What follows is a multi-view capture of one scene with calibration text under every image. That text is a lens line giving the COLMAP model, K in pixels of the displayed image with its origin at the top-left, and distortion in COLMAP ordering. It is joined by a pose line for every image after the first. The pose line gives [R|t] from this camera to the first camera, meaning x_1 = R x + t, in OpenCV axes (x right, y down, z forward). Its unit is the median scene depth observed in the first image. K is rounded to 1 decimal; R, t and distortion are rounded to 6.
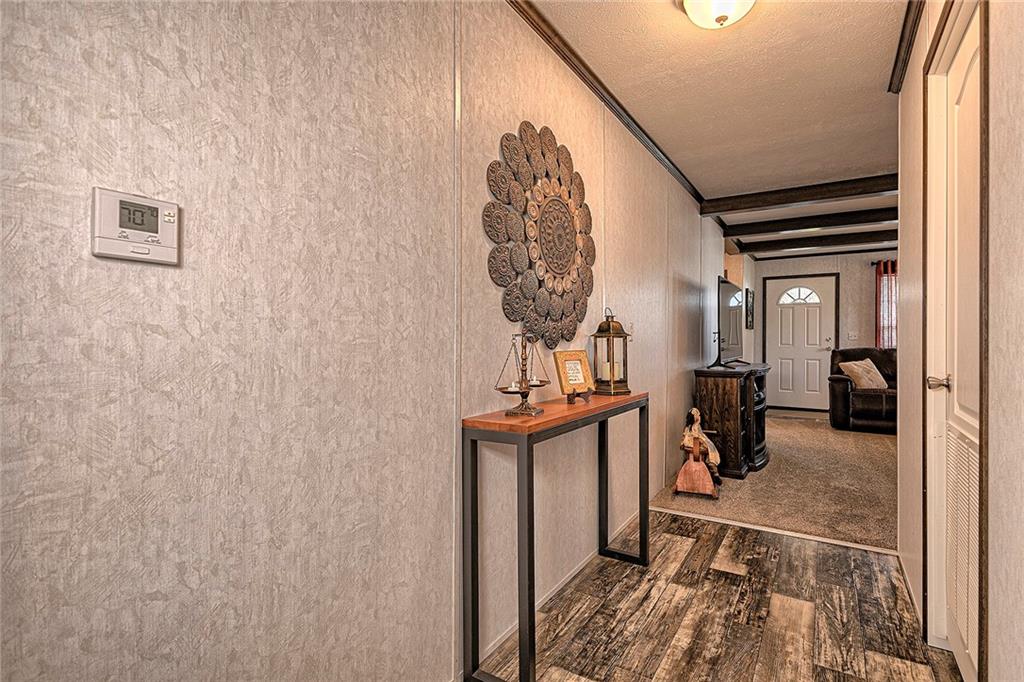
lens RADIAL K [[486.3, 0, 512.1], [0, 486.3, 335.3], [0, 0, 1]] dist [-0.001448, -0.001563]
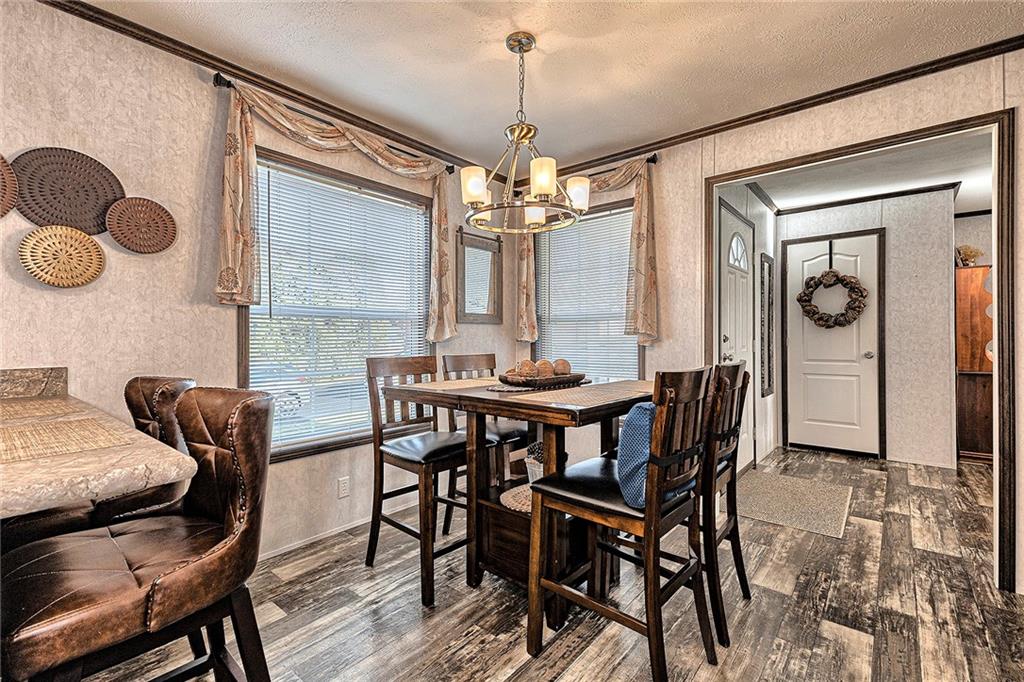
lens RADIAL K [[438.9, 0, 508.5], [0, 438.9, 338.2], [0, 0, 1]] dist [0.004339, -0.000122]
pose [[-0.989030, 0.003938, 0.147664, 1.039266], [0.003801, 0.999992, -0.001209, 0.003364], [-0.147668, -0.000635, -0.989037, 2.112215]]
